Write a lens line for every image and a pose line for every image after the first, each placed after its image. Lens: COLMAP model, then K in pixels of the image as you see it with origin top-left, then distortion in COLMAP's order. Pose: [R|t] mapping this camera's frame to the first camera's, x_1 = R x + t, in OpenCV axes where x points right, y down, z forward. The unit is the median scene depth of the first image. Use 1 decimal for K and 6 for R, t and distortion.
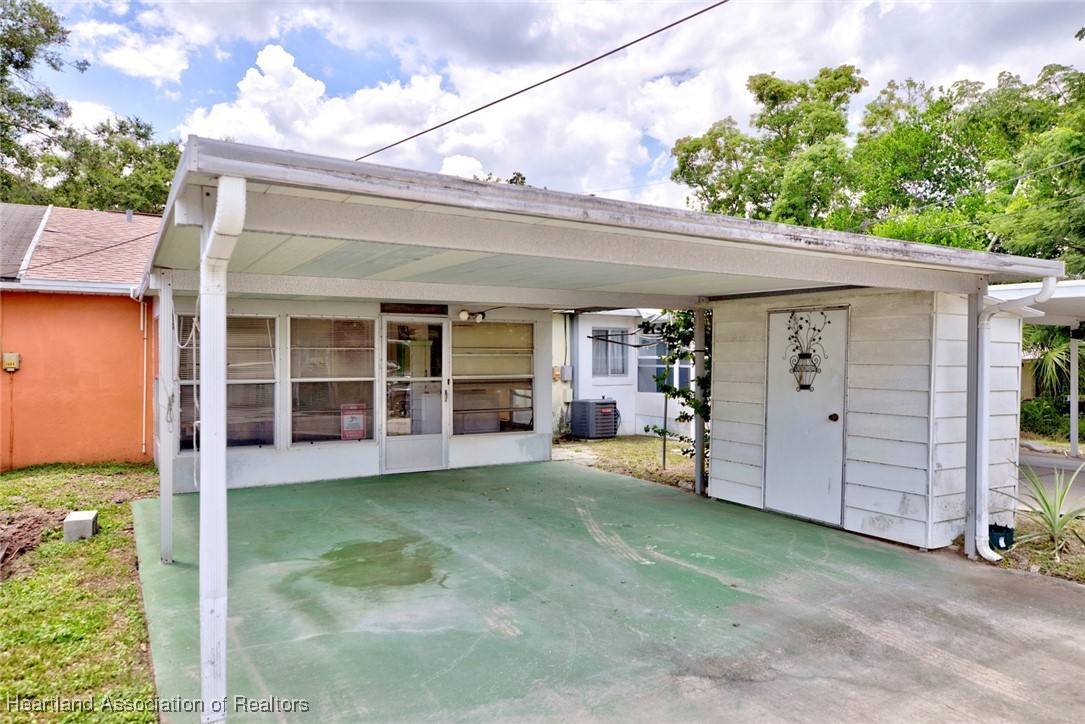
lens RADIAL K [[722.9, 0, 542.5], [0, 722.9, 362.0], [0, 0, 1]] dist [-0.001300, 0.000736]
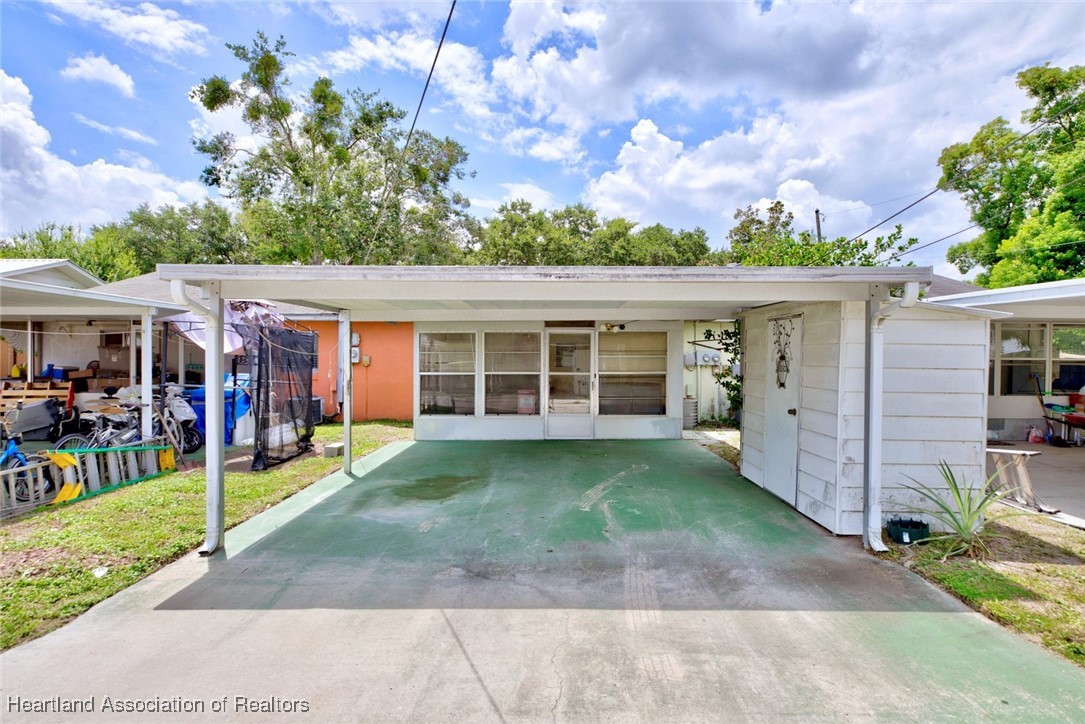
lens RADIAL K [[566.0, 0, 542.5], [0, 566.0, 362.0], [0, 0, 1]] dist [-0.007409, 0.001010]
pose [[0.860609, 0.003871, -0.509252, 0.351625], [-0.002745, 0.999992, 0.002963, -0.002443], [0.509259, -0.001152, 0.860613, 0.021122]]
